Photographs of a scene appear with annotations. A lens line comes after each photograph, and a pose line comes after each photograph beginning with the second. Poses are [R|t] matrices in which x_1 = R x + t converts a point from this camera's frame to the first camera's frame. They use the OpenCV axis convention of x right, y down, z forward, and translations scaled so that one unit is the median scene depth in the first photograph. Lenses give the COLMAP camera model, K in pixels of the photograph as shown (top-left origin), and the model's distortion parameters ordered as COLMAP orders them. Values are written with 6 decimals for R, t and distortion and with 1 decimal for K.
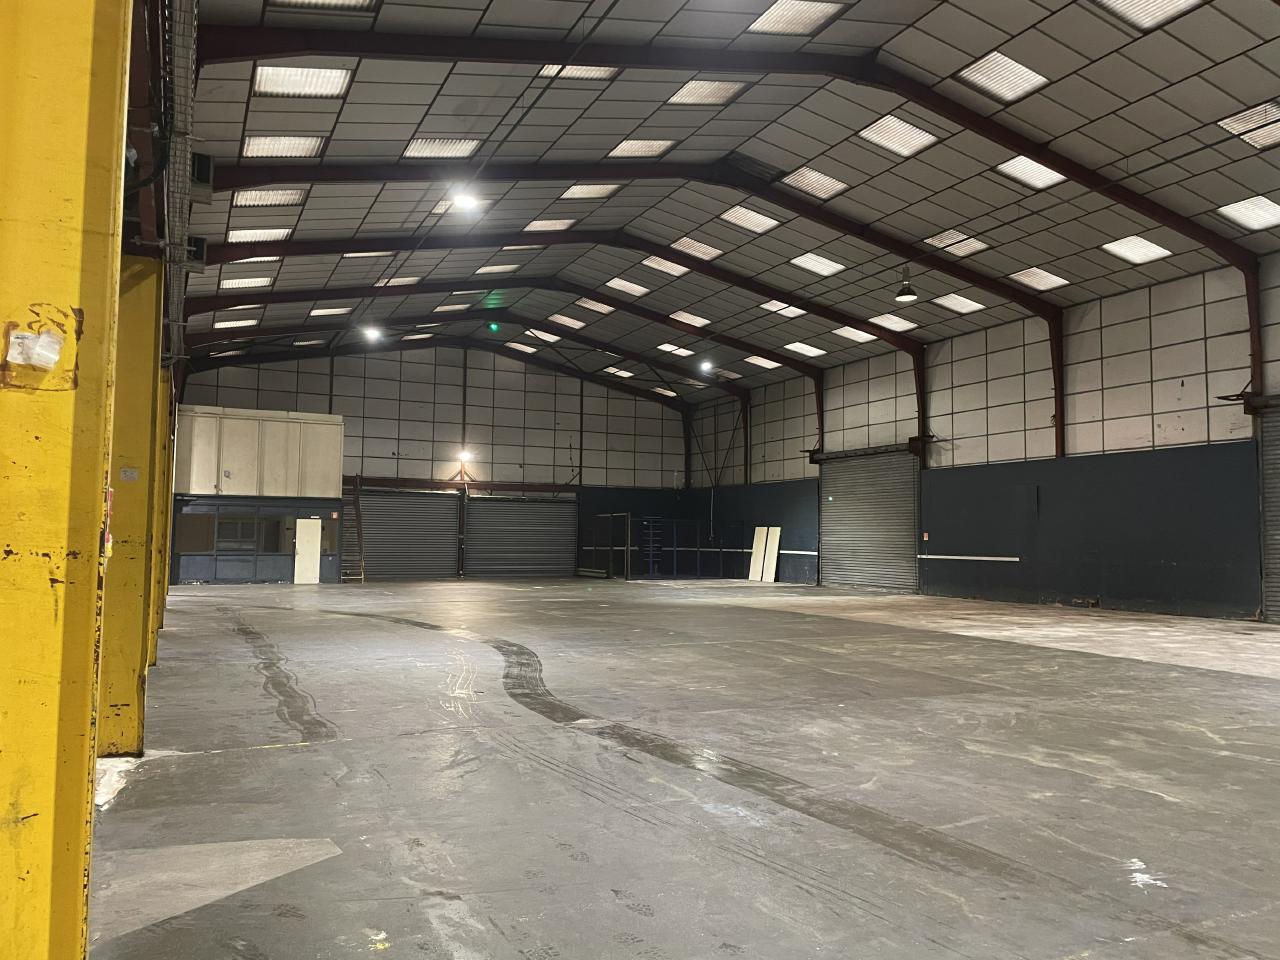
lens RADIAL K [[987.6, 0, 639.2], [0, 987.6, 482.1], [0, 0, 1]] dist [0.042258, -0.011738]
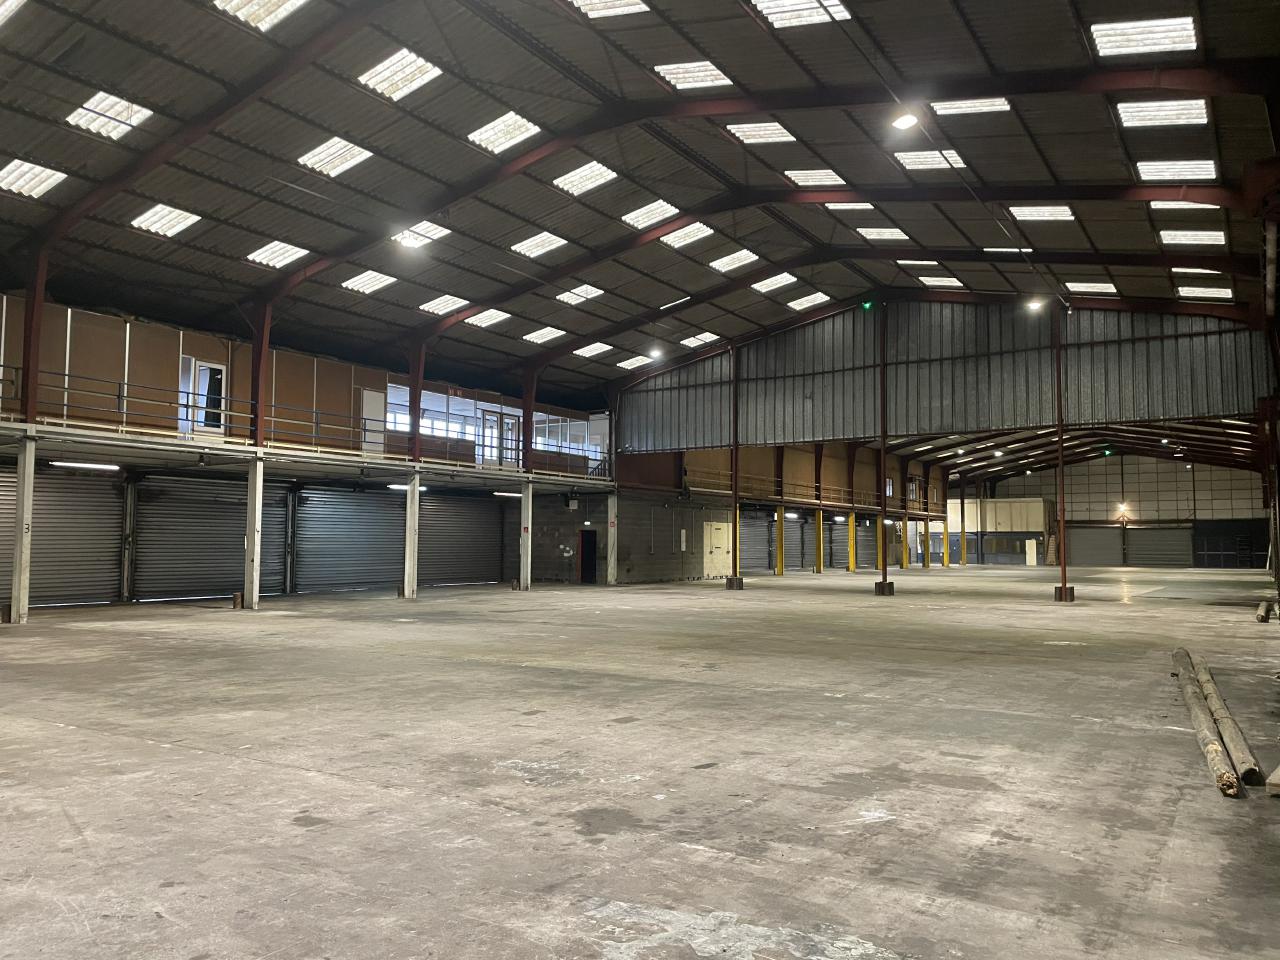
lens RADIAL K [[987.6, 0, 633.8], [0, 987.6, 469.1], [0, 0, 1]] dist [0.042258, -0.011738]
pose [[0.349995, -0.067473, -0.934318, 1.397058], [0.062884, 0.996845, -0.048432, -0.069416], [0.934639, -0.041803, 0.353134, -0.687998]]
